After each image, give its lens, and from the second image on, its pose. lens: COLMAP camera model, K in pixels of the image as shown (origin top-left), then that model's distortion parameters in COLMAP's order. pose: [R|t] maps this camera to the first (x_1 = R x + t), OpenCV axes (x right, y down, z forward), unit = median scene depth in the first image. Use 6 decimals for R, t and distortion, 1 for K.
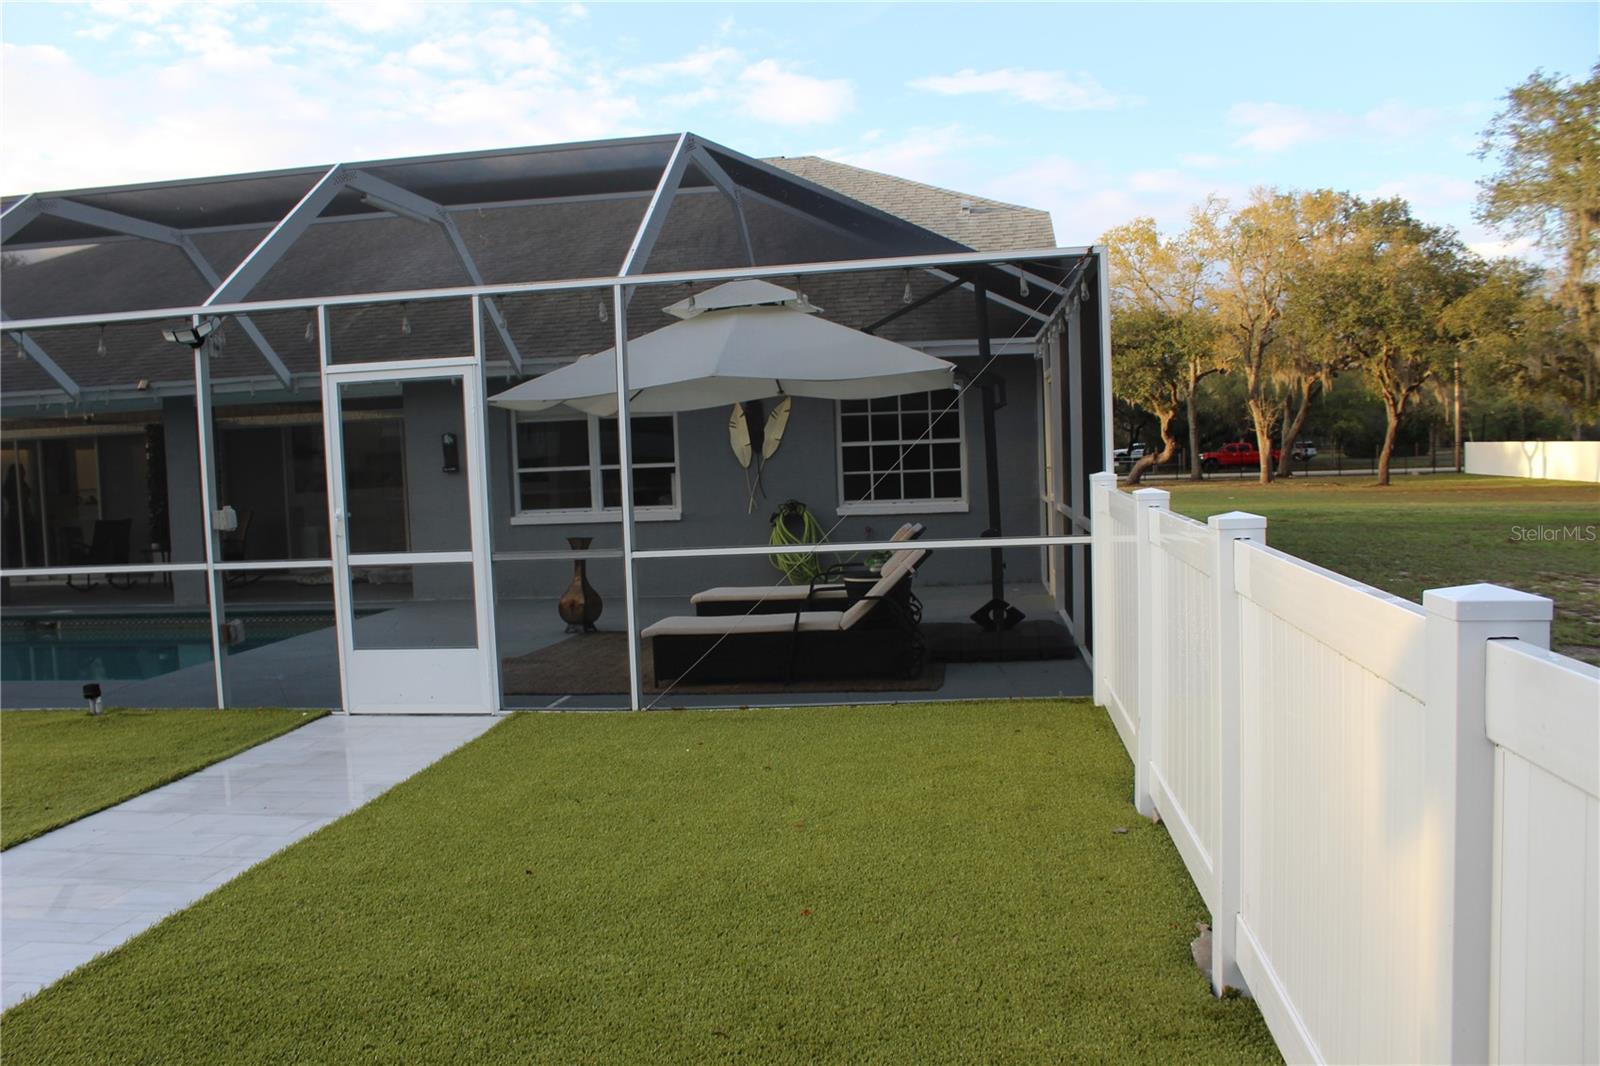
lens RADIAL K [[1311.1, 0, 777.3], [0, 1311.1, 540.9], [0, 0, 1]] dist [-0.170367, 0.150667]
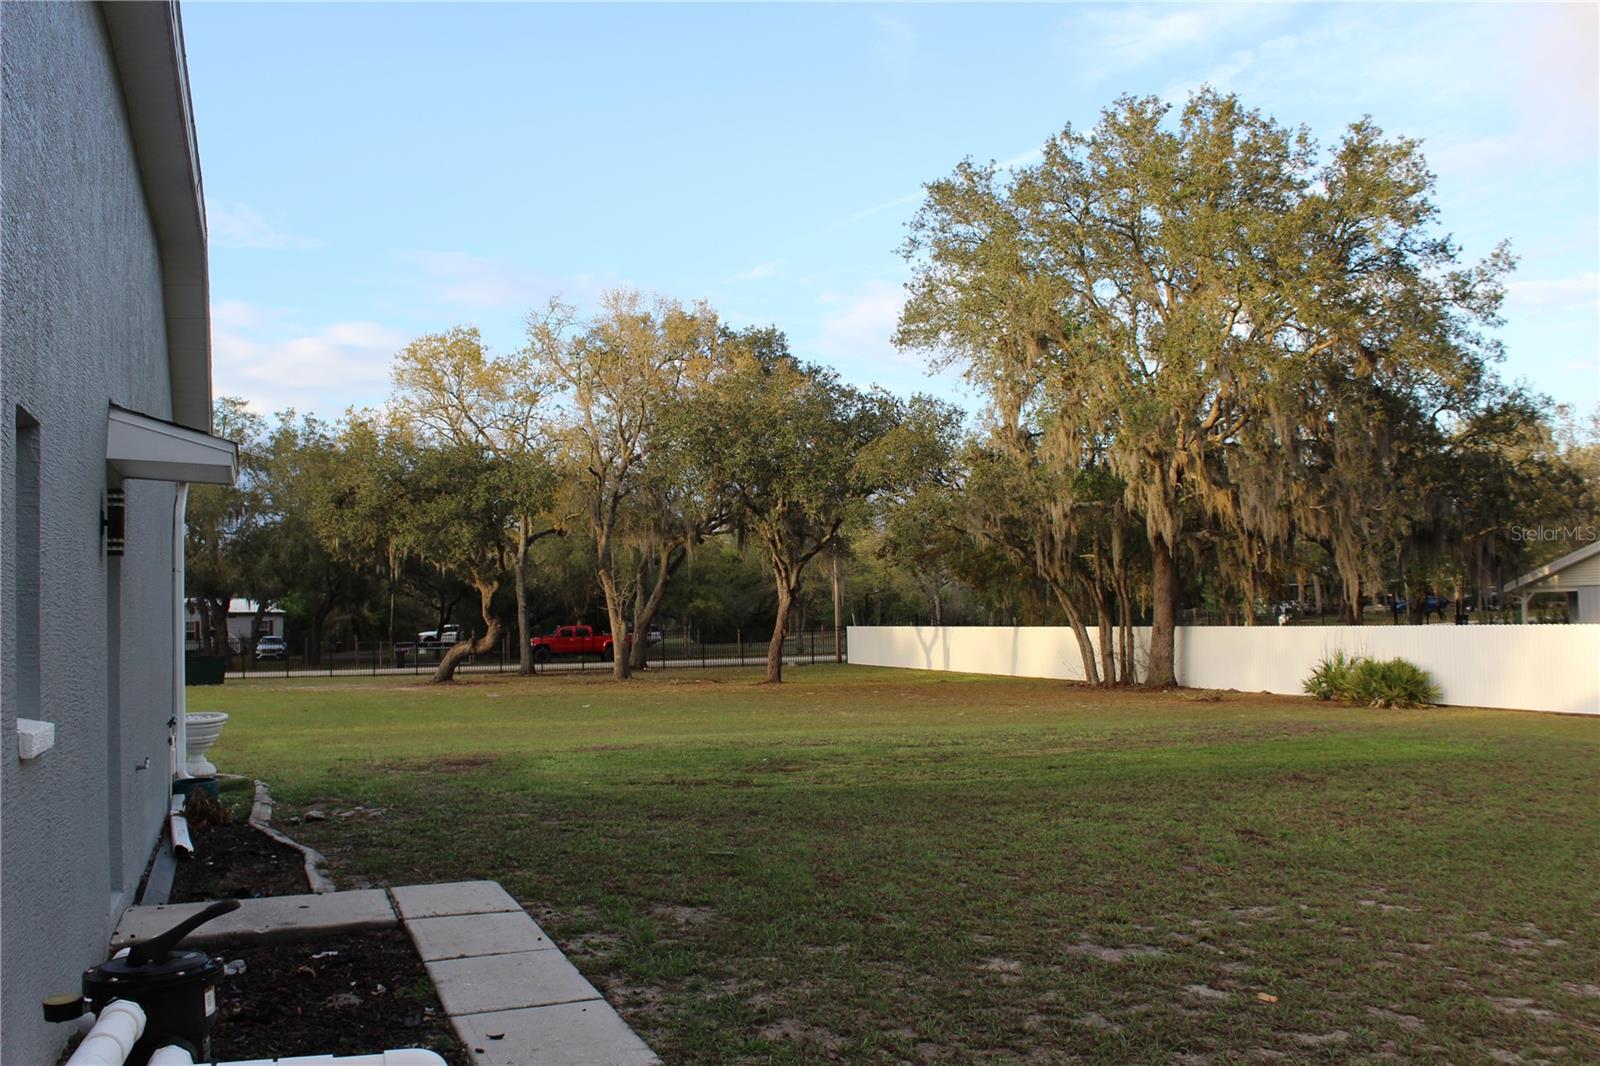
lens RADIAL K [[1545.8, 0, 799.1], [0, 1545.8, 531.4], [0, 0, 1]] dist [-0.146471, -0.000777]
pose [[0.880012, 0.041372, 0.473146, 0.036791], [0.022855, 0.991356, -0.129192, -0.010519], [-0.474401, 0.124504, 0.871460, 0.133446]]
